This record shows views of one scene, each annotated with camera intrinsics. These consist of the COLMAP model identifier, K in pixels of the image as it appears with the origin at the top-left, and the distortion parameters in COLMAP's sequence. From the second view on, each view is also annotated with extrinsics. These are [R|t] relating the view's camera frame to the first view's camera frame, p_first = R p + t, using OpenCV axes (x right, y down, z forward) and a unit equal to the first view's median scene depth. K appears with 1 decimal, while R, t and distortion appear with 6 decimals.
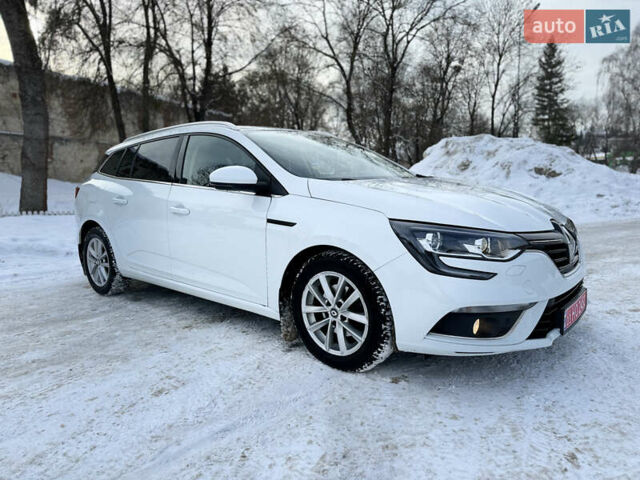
lens RADIAL K [[464.1, 0, 320.3], [0, 464.1, 239.7], [0, 0, 1]] dist [0.029185, -0.040311]
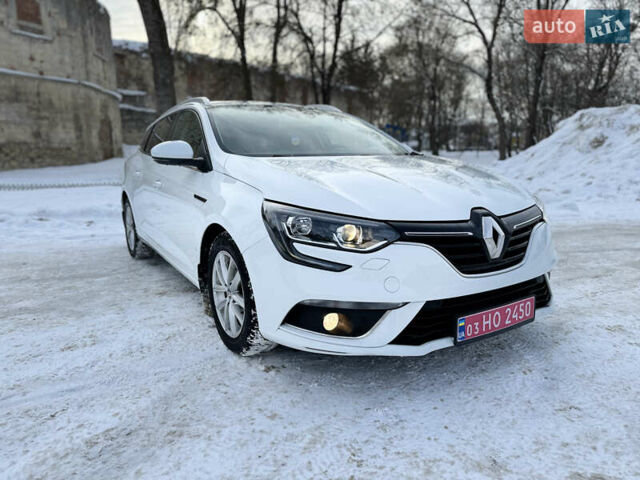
lens RADIAL K [[464.1, 0, 319.6], [0, 464.1, 239.4], [0, 0, 1]] dist [0.029185, -0.040311]
pose [[0.951526, 0.064944, -0.300633, 0.431717], [-0.050292, 0.997150, 0.056230, -0.016845], [0.303428, -0.038385, 0.952081, 0.113326]]
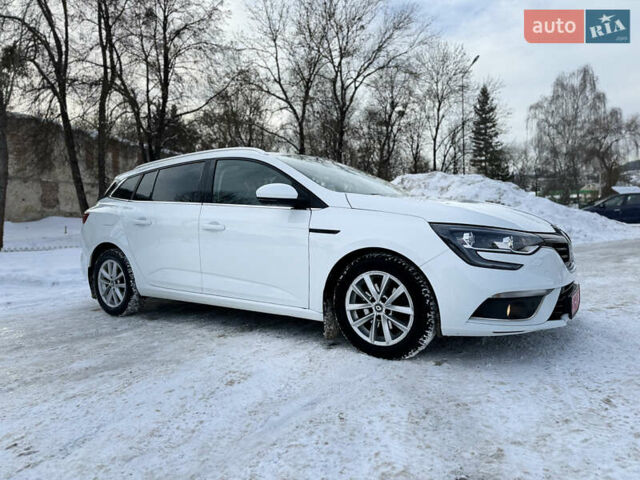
lens RADIAL K [[464.1, 0, 319.0], [0, 464.1, 242.5], [0, 0, 1]] dist [0.029185, -0.040311]
pose [[0.993442, -0.013685, 0.113519, -0.209827], [0.022629, 0.996706, -0.077877, 0.072425], [-0.112079, 0.079935, 0.990479, -0.104377]]
